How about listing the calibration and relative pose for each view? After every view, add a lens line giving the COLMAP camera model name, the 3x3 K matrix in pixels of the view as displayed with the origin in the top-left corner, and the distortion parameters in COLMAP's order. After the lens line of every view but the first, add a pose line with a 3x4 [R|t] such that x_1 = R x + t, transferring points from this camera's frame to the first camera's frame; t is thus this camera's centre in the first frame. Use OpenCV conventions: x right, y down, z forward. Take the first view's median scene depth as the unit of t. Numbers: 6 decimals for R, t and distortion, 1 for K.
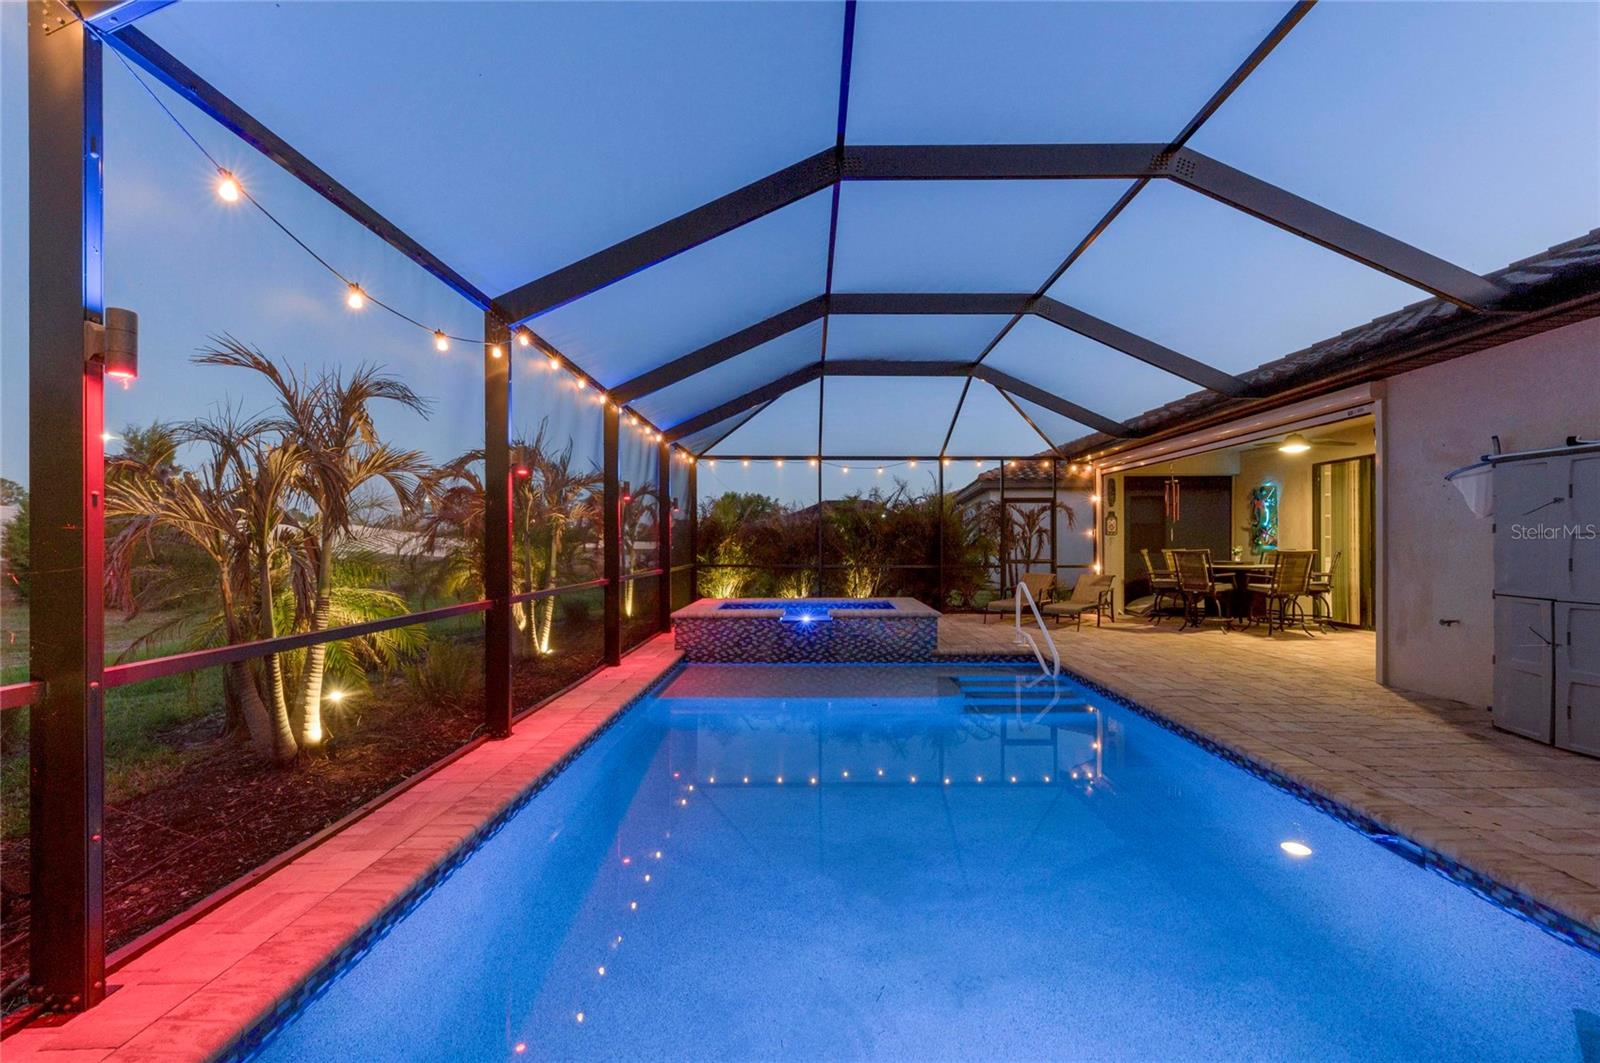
lens RADIAL K [[635.7, 0, 782.2], [0, 635.7, 542.8], [0, 0, 1]] dist [0.002734, -0.003330]
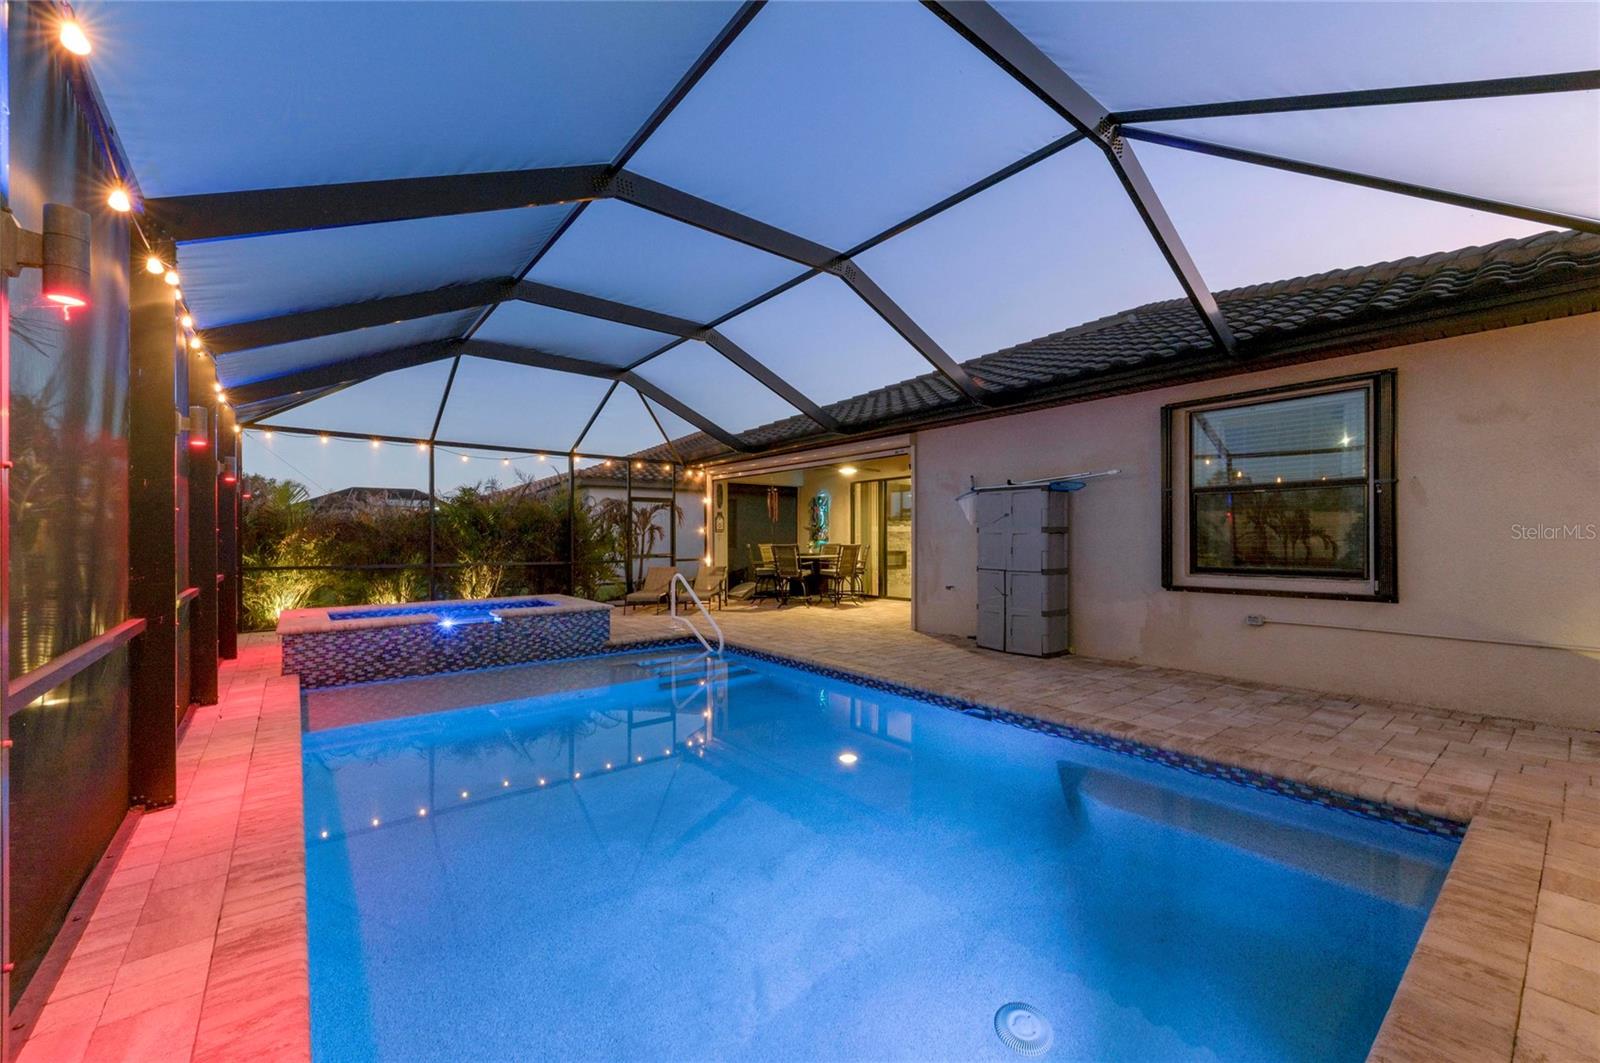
lens RADIAL K [[645.7, 0, 798.5], [0, 645.7, 539.3], [0, 0, 1]] dist [-0.000764, 0.000023]
pose [[0.769759, -0.000429, 0.638334, -0.161846], [0.000267, 1.000000, 0.000349, 0.000529], [-0.638334, -0.000098, 0.769759, -0.014672]]
